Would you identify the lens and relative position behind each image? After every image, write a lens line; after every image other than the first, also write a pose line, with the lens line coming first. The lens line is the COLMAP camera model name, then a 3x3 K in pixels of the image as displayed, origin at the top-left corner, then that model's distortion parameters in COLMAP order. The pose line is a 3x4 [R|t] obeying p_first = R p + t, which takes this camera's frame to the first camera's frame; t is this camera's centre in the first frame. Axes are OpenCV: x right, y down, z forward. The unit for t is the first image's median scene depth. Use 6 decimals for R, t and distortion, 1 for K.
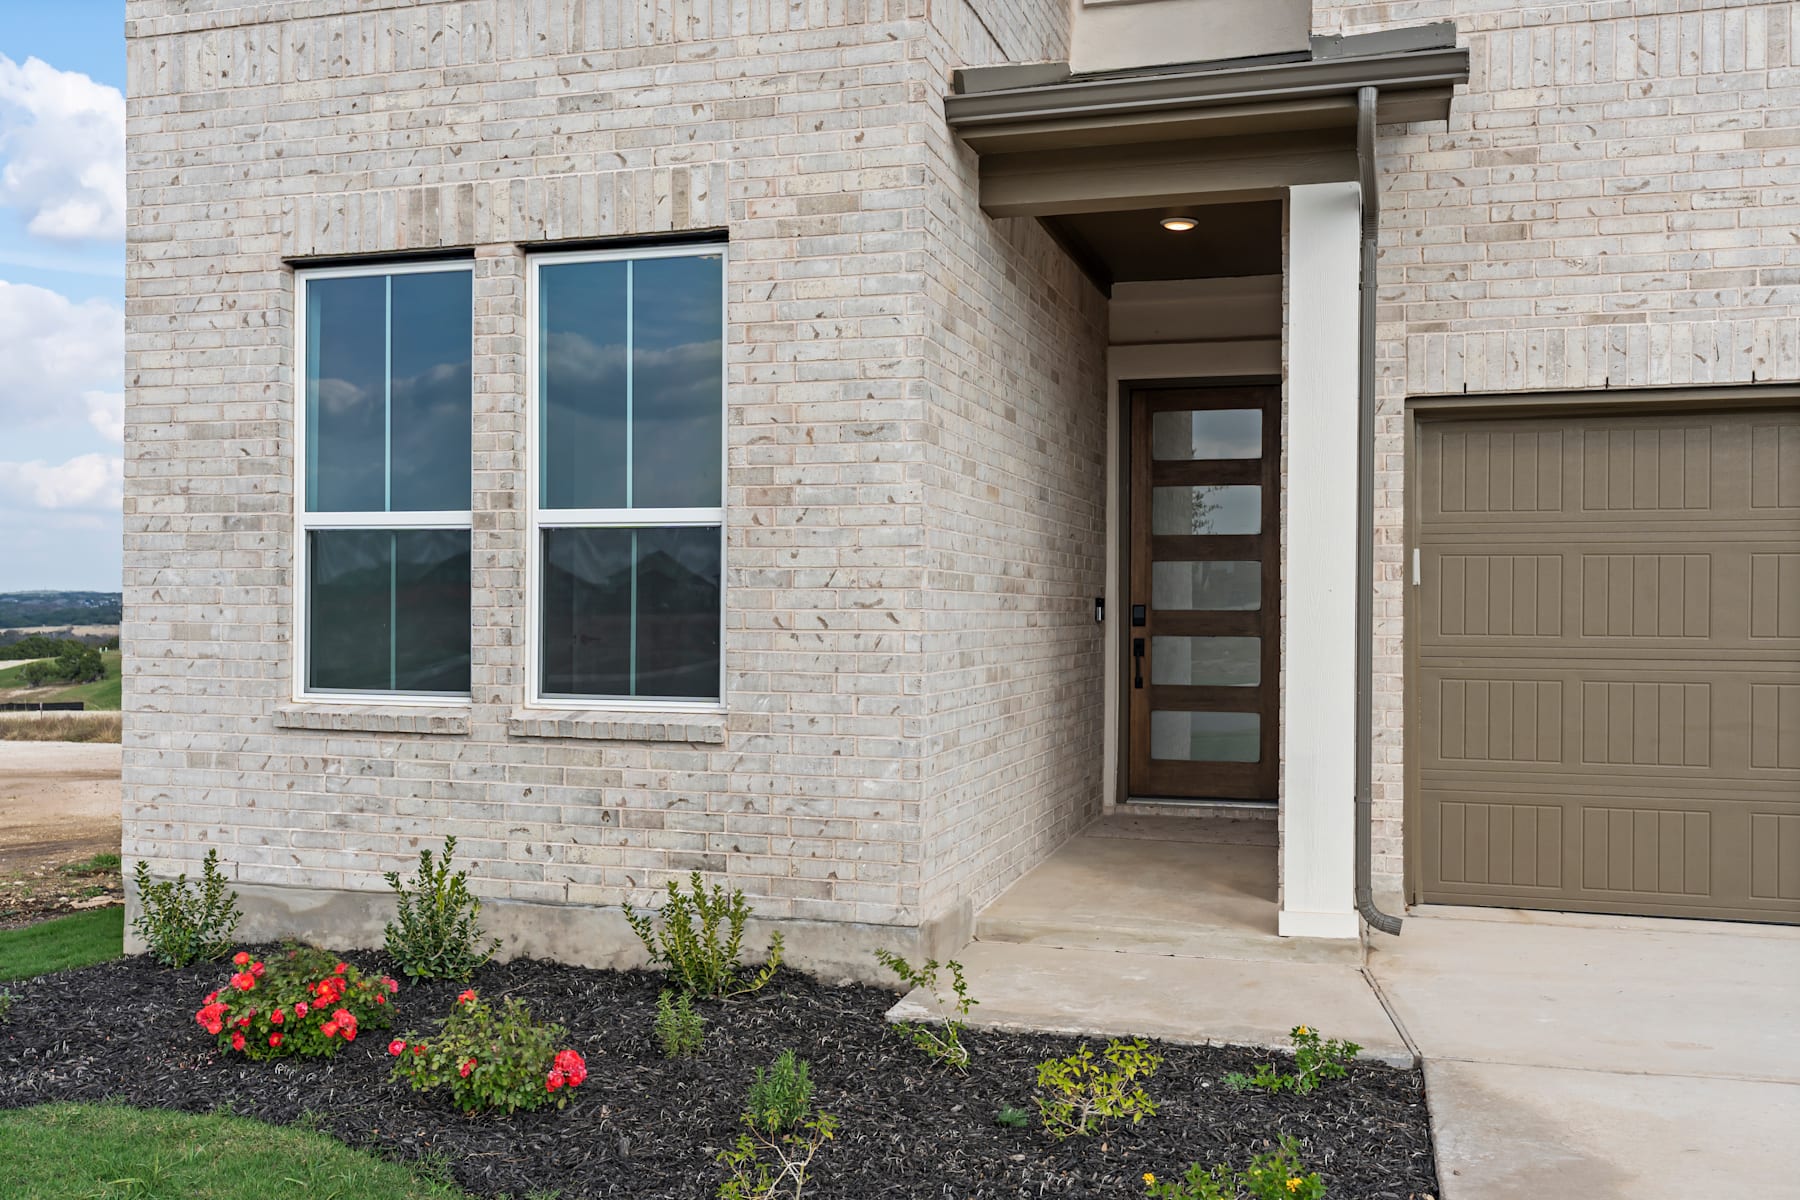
lens RADIAL K [[876.5, 0, 902.8], [0, 876.5, 596.5], [0, 0, 1]] dist [-0.001434, 0.000018]
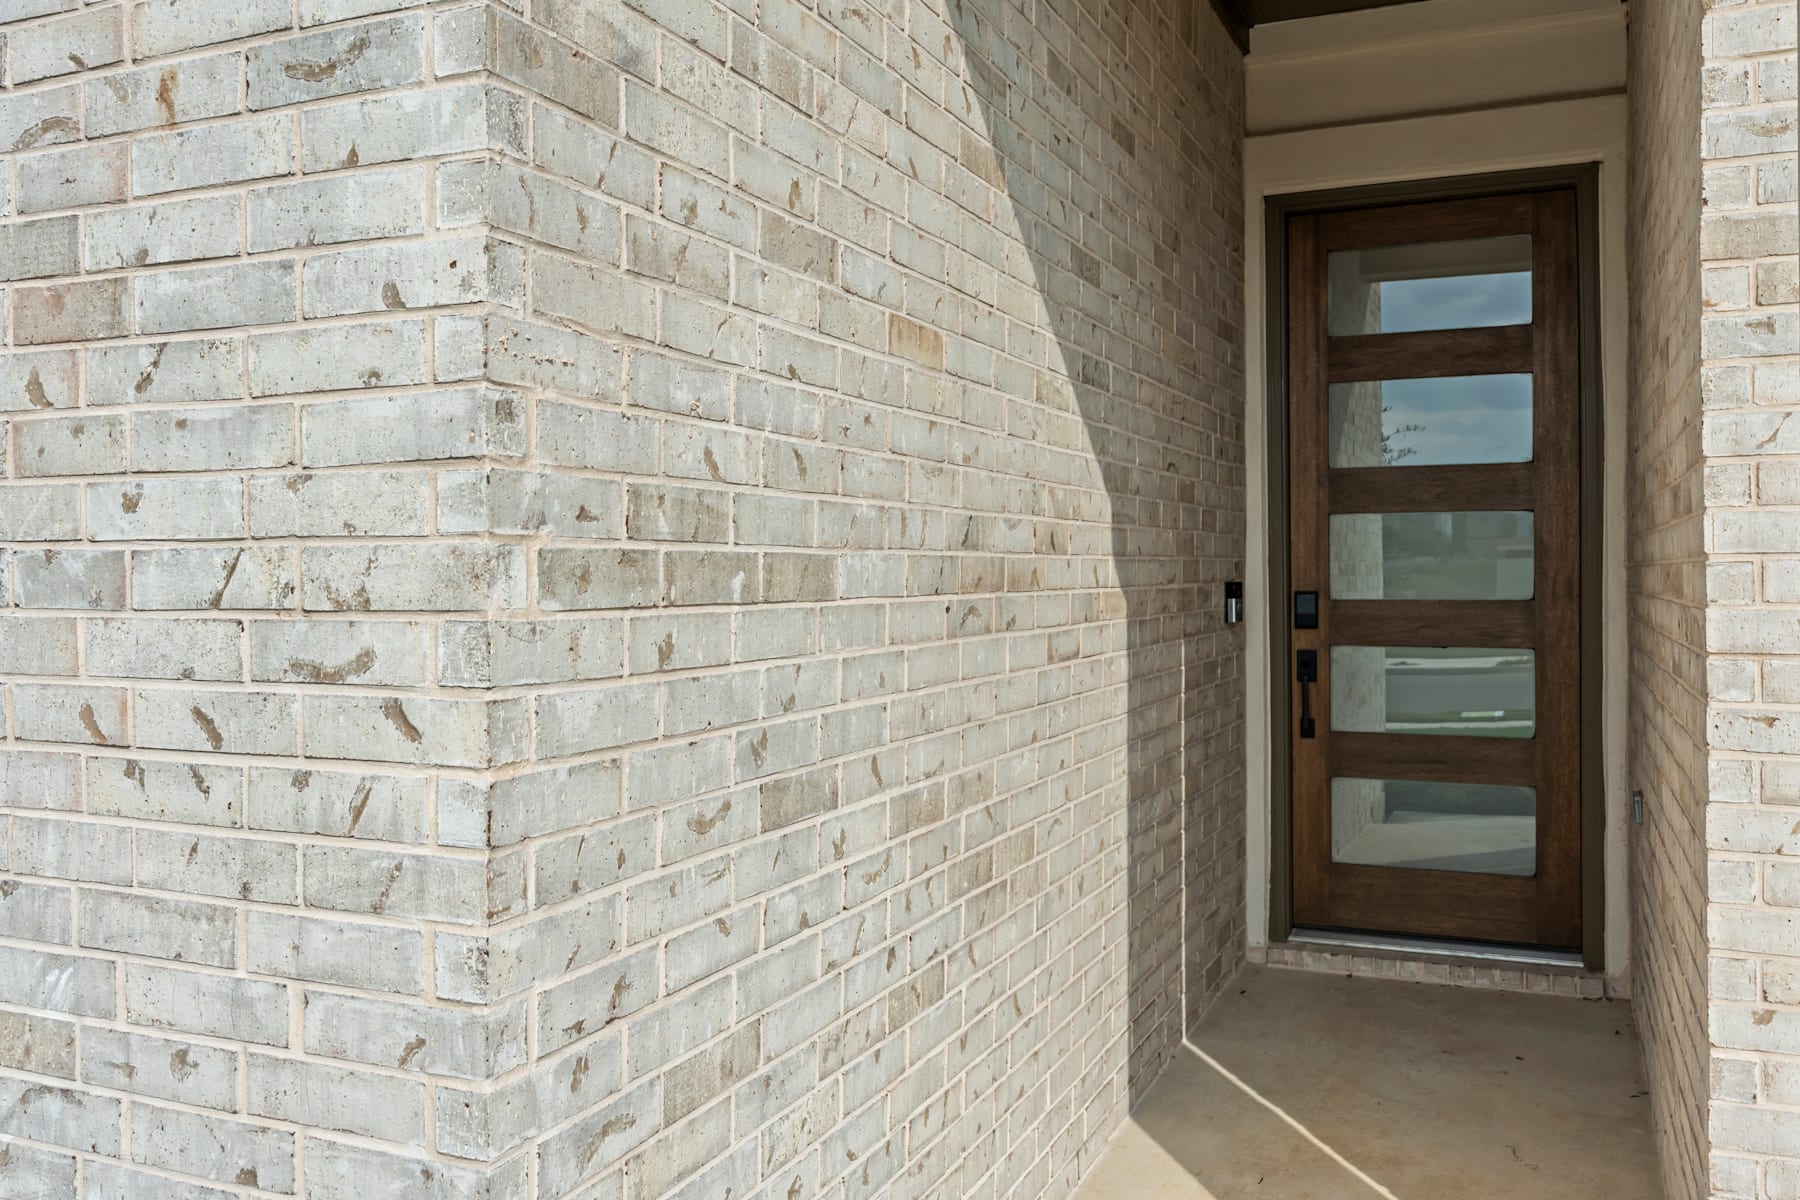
lens RADIAL K [[1148.3, 0, 887.4], [0, 1148.3, 561.3], [0, 0, 1]] dist [-0.000336, -0.000845]
pose [[0.996243, -0.010961, -0.085905, 0.140140], [0.010428, 0.999924, -0.006647, -0.017607], [0.085971, 0.005726, 0.996281, 0.520626]]
